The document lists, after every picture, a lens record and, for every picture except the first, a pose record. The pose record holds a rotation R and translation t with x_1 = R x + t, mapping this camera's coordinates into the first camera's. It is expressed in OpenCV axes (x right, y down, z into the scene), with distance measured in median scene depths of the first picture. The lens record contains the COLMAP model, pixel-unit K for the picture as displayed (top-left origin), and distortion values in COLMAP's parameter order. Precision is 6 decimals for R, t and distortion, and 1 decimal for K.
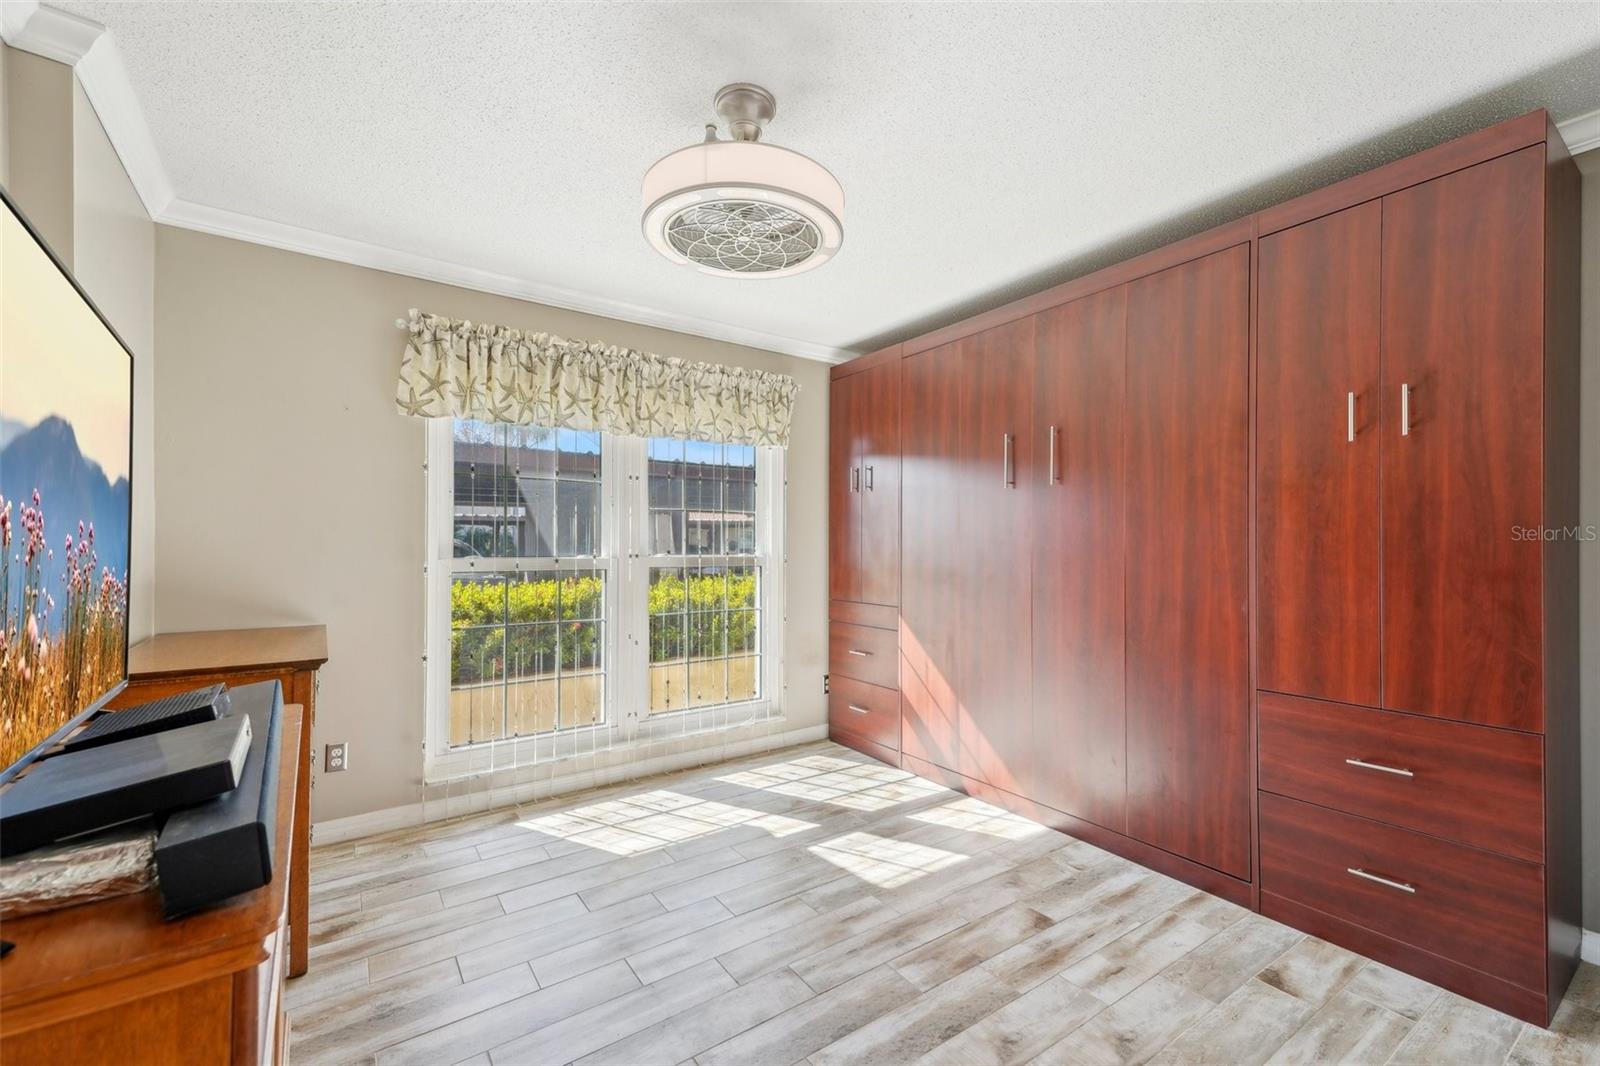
lens RADIAL K [[672.3, 0, 800.0], [0, 672.3, 533.0], [0, 0, 1]] dist [0.015103, -0.000448]
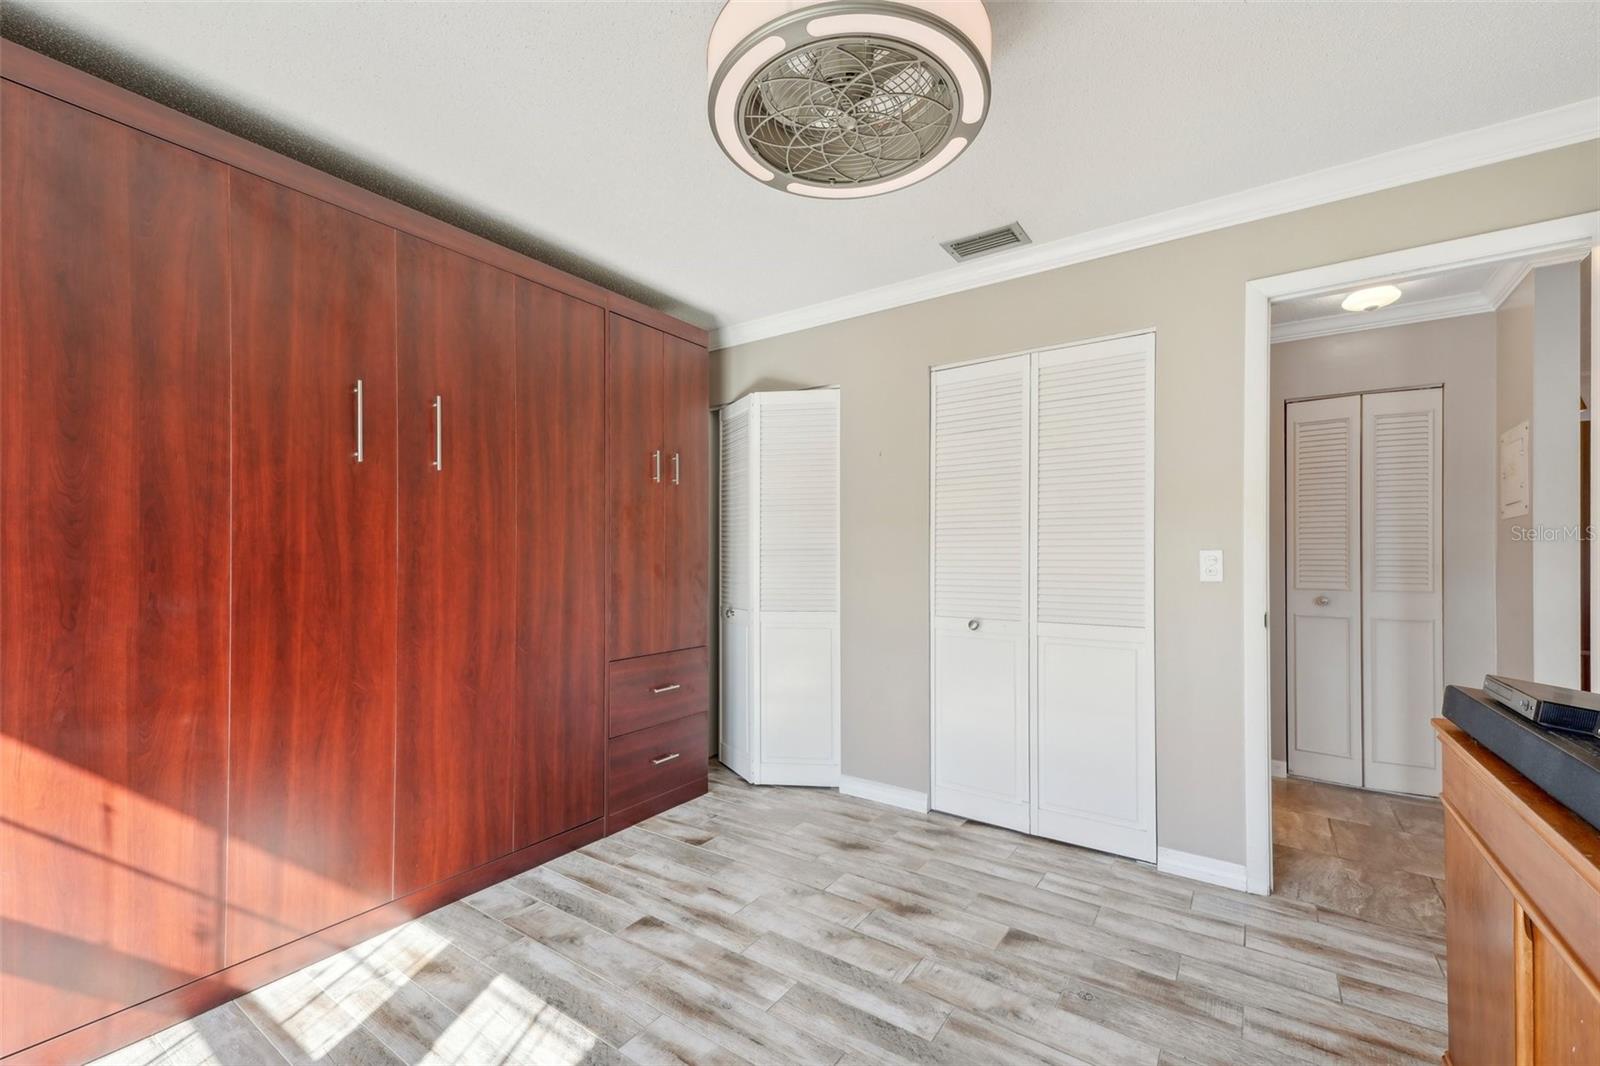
lens RADIAL K [[657.8, 0, 799.2], [0, 657.8, 539.5], [0, 0, 1]] dist [0.016851, -0.000038]
pose [[-0.350817, 0.018032, 0.936270, -0.620551], [-0.018382, 0.999489, -0.026138, 0.025937], [-0.936264, -0.026380, -0.350306, 1.097445]]
